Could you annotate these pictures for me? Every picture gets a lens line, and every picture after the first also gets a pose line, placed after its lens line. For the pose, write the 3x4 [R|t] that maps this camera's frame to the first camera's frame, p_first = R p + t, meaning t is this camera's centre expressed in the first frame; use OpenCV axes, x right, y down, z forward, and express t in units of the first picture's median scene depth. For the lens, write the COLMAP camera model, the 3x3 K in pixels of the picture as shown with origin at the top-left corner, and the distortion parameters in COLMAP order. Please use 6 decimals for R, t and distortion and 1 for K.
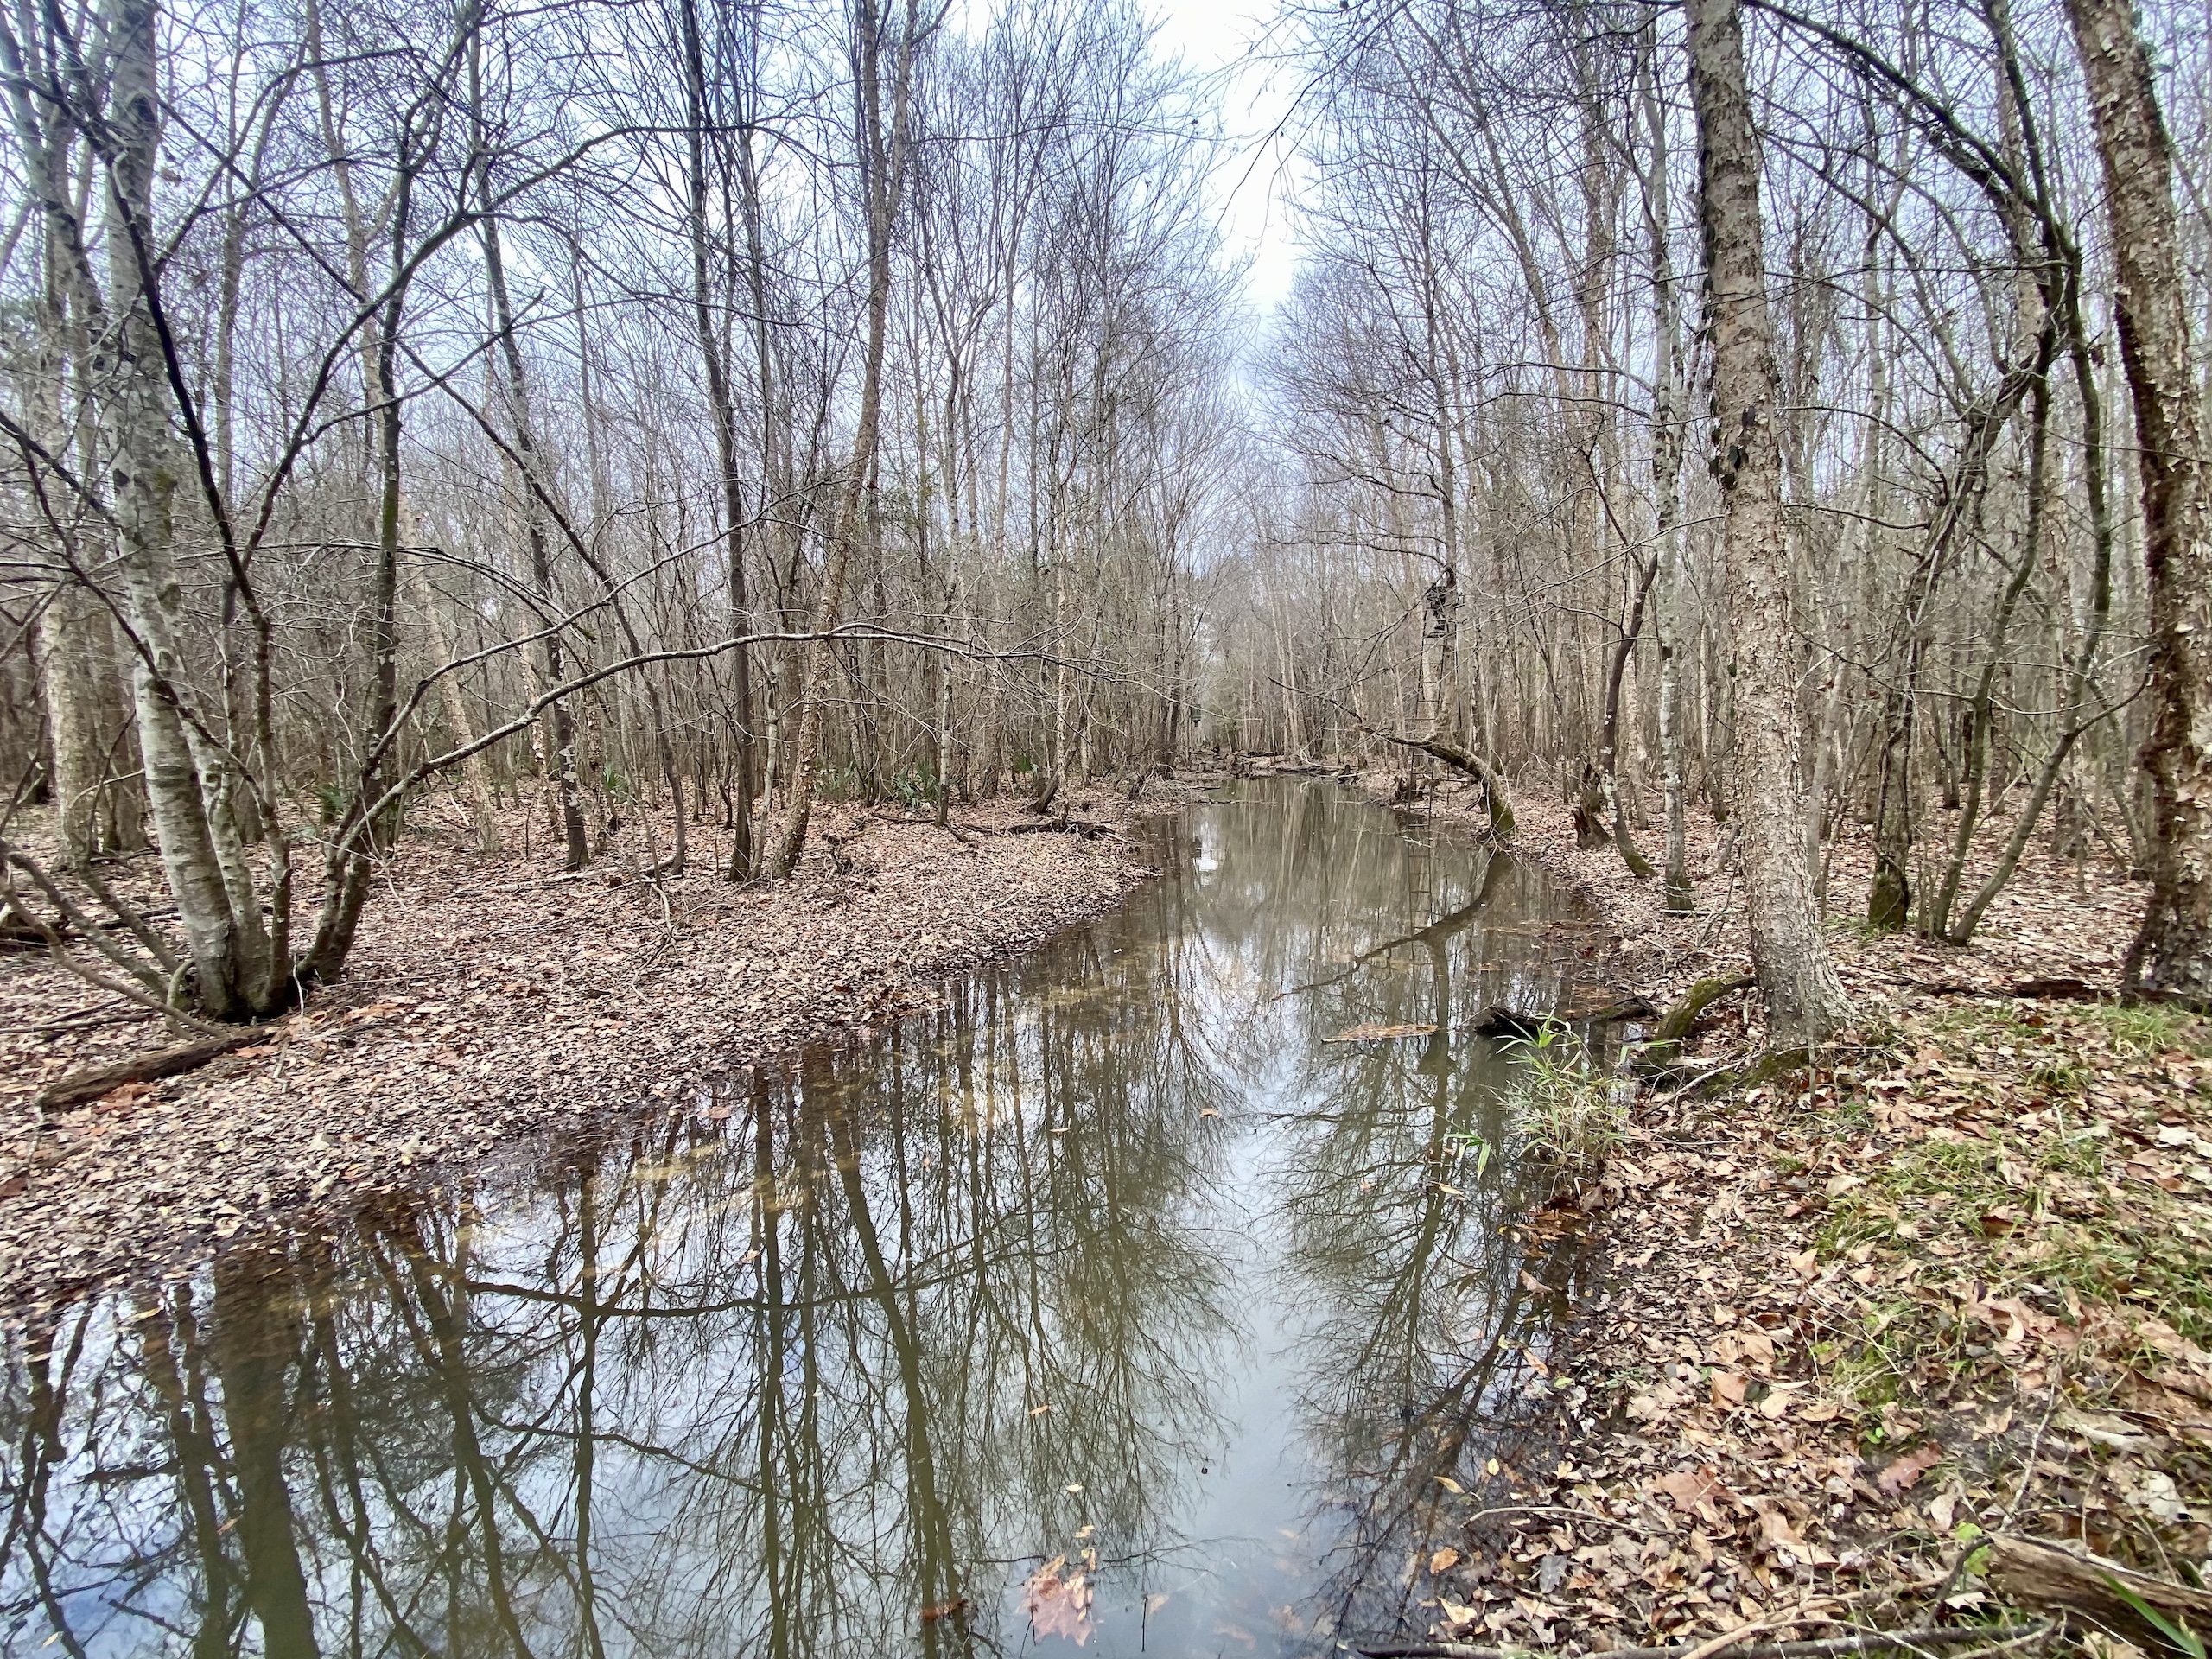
lens RADIAL K [[886.5, 0, 1106.0], [0, 886.5, 829.5], [0, 0, 1]] dist [-0.025076, -0.005198]
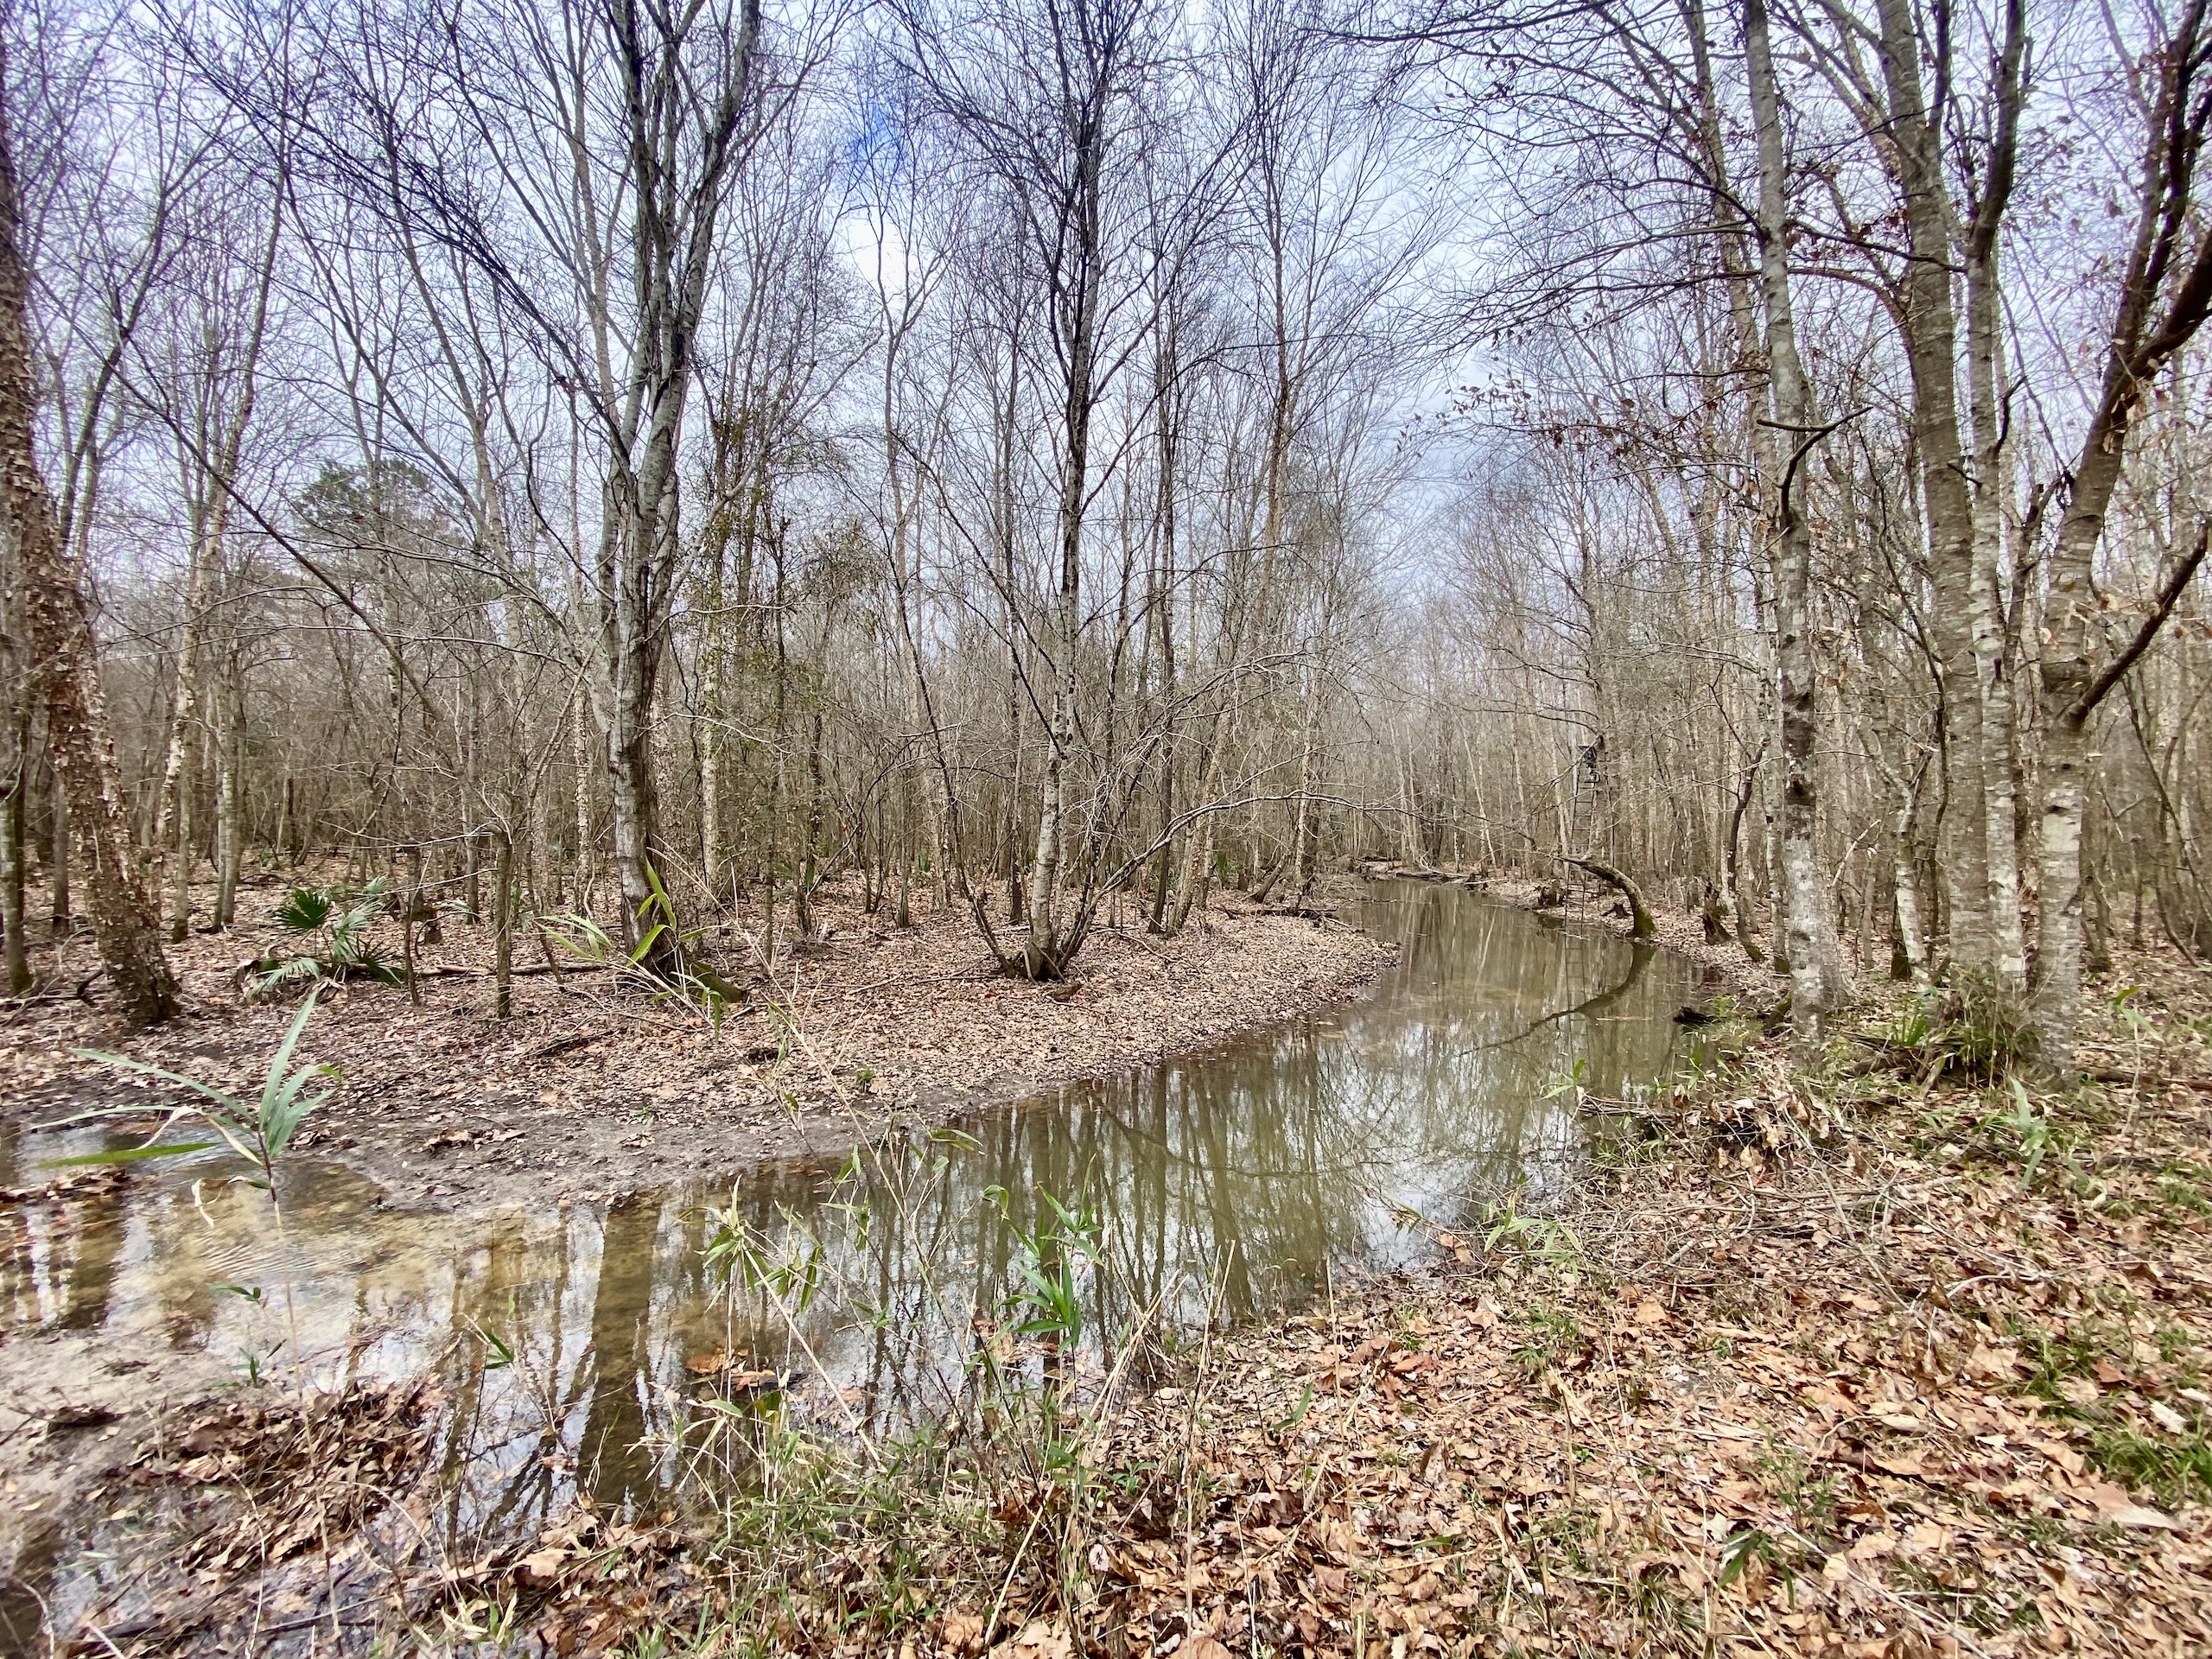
lens RADIAL K [[886.5, 0, 1106.0], [0, 886.5, 829.5], [0, 0, 1]] dist [-0.025076, -0.005198]
pose [[0.995740, 0.036860, -0.084514, -0.203607], [-0.045606, 0.993531, -0.104003, 0.019440], [0.080134, 0.107414, 0.990980, -0.317035]]
